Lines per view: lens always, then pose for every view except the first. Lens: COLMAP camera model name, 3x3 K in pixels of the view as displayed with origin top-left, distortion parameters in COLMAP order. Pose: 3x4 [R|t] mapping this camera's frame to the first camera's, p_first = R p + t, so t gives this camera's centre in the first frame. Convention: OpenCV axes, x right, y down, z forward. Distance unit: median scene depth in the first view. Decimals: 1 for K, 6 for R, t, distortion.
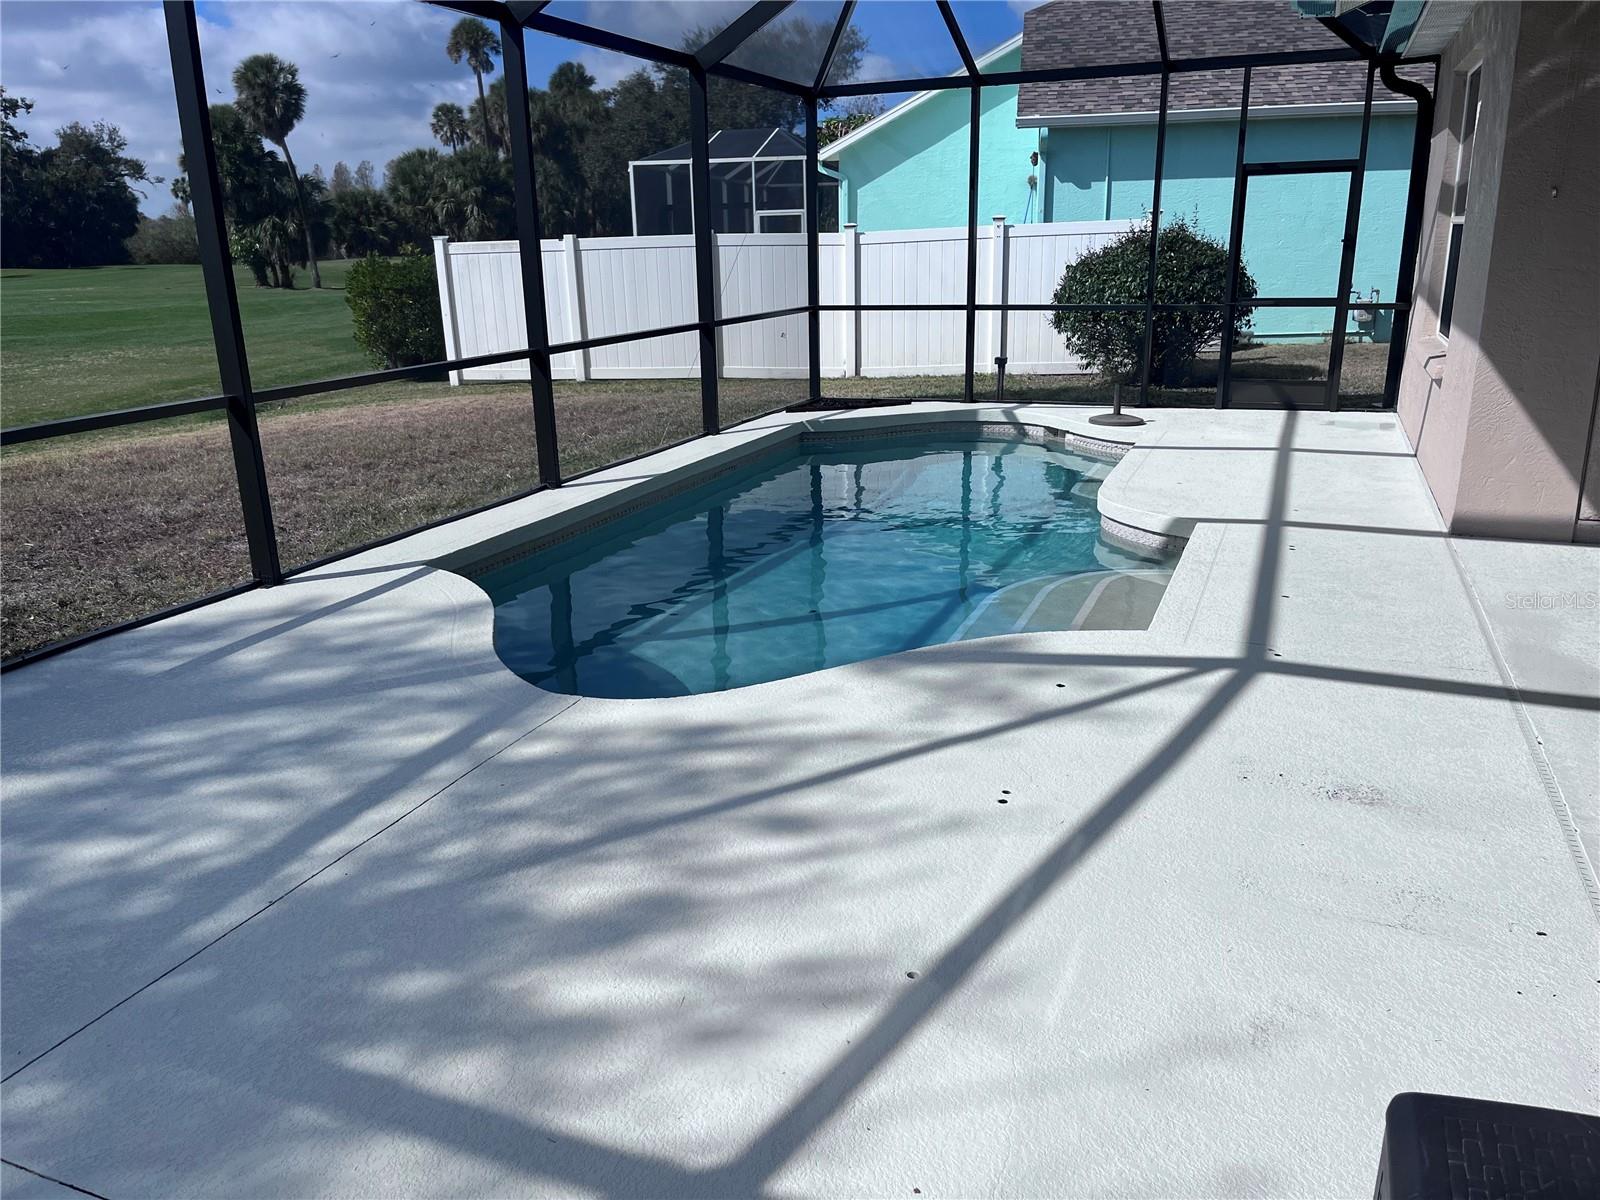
lens RADIAL K [[1236.1, 0, 800.0], [0, 1236.1, 600.0], [0, 0, 1]] dist [0.026578, -0.035961]
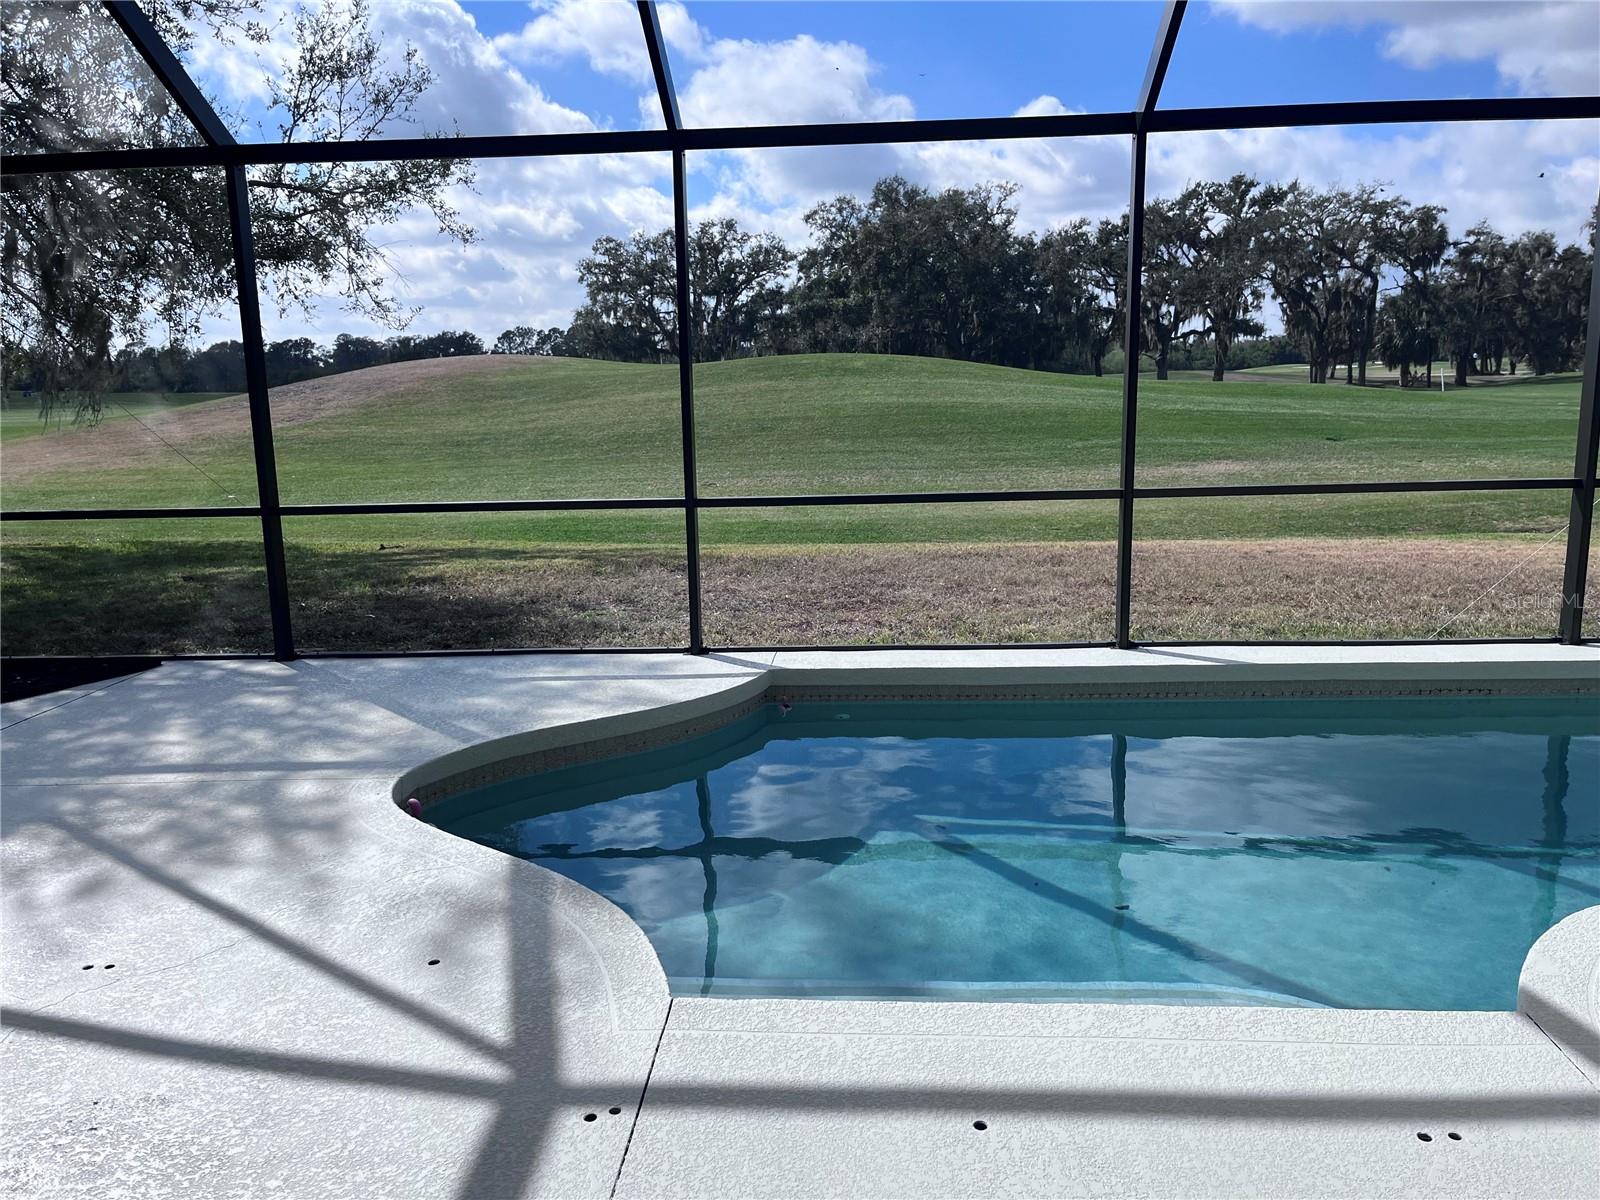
lens RADIAL K [[1236.1, 0, 800.0], [0, 1236.1, 600.0], [0, 0, 1]] dist [0.026578, -0.035961]
pose [[0.317782, 0.190488, -0.928832, 1.048904], [-0.254602, 0.960777, 0.109932, -0.321481], [0.913341, 0.201549, 0.353816, 0.958001]]
